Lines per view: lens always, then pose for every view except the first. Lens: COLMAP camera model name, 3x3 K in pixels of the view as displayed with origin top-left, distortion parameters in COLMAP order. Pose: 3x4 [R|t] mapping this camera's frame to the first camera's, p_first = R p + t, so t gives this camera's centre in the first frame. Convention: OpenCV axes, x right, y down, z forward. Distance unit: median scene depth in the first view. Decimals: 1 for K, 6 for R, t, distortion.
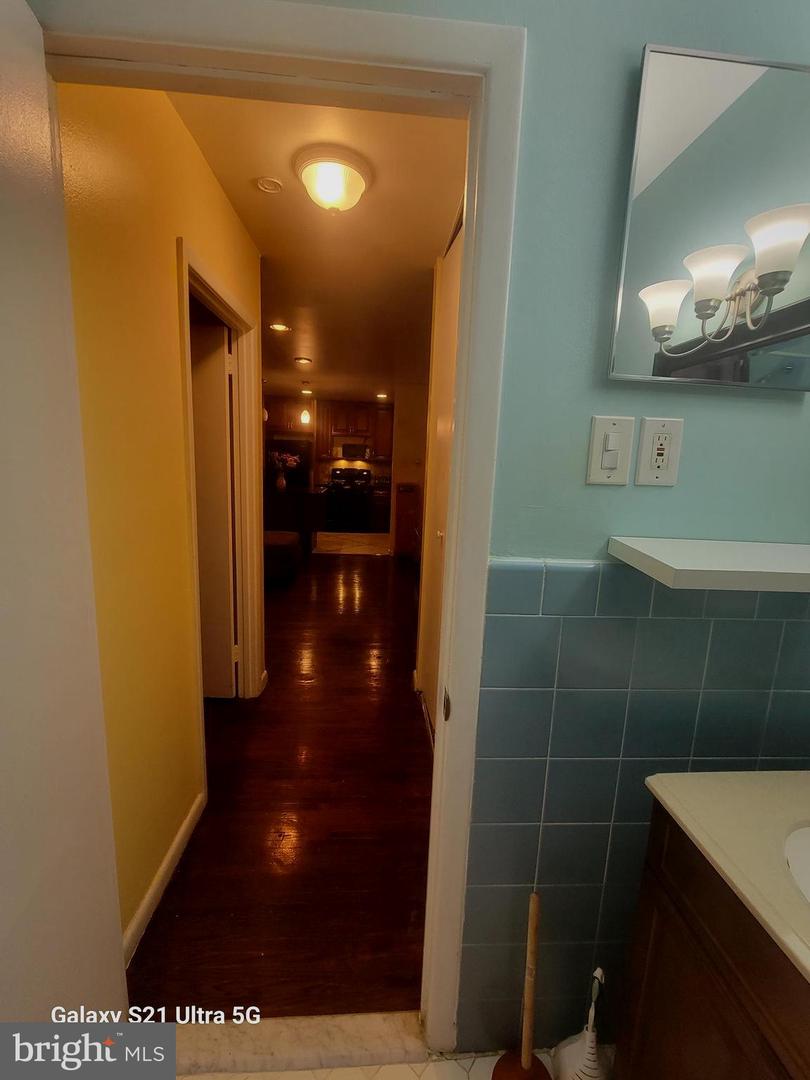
lens RADIAL K [[442.4, 0, 405.4], [0, 442.4, 535.4], [0, 0, 1]] dist [-0.001894, -0.000536]
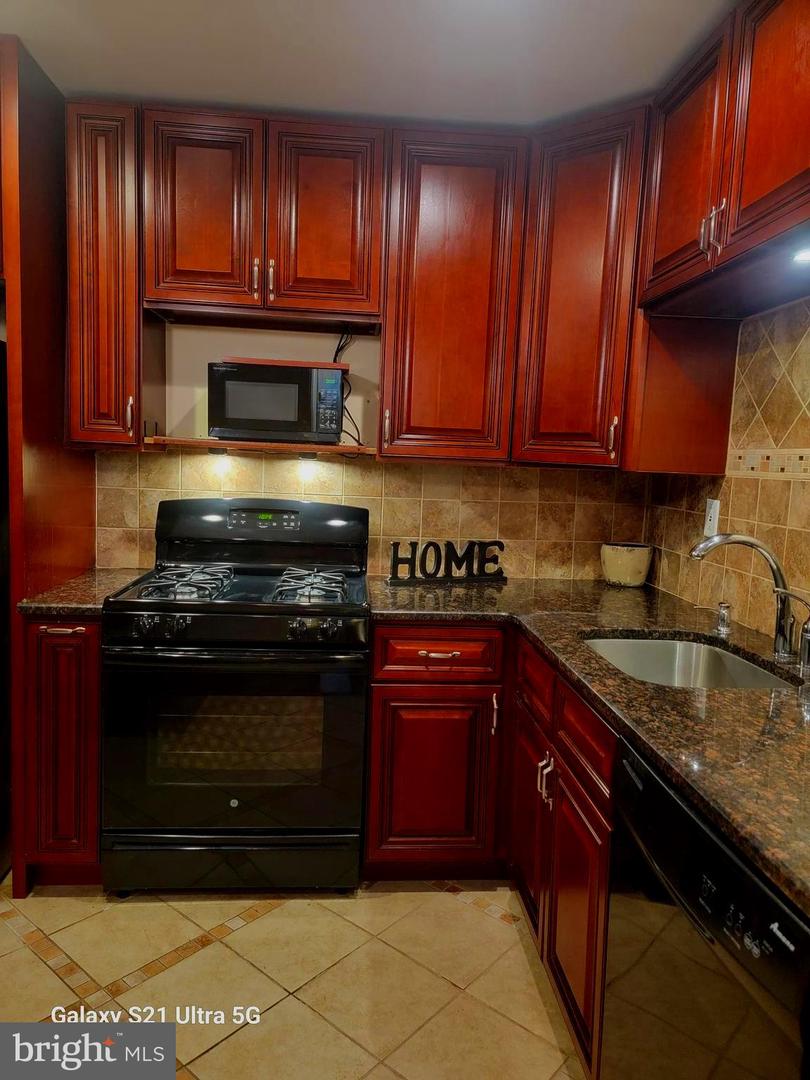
lens RADIAL K [[743.2, 0, 405.0], [0, 743.2, 540.0], [0, 0, 1]] dist [0.000113, 0.000036]
pose [[0.999862, 0.002814, 0.016368, -0.069799], [-0.001980, 0.998709, -0.050766, -0.120177], [-0.016490, 0.050726, 0.998576, 0.695605]]
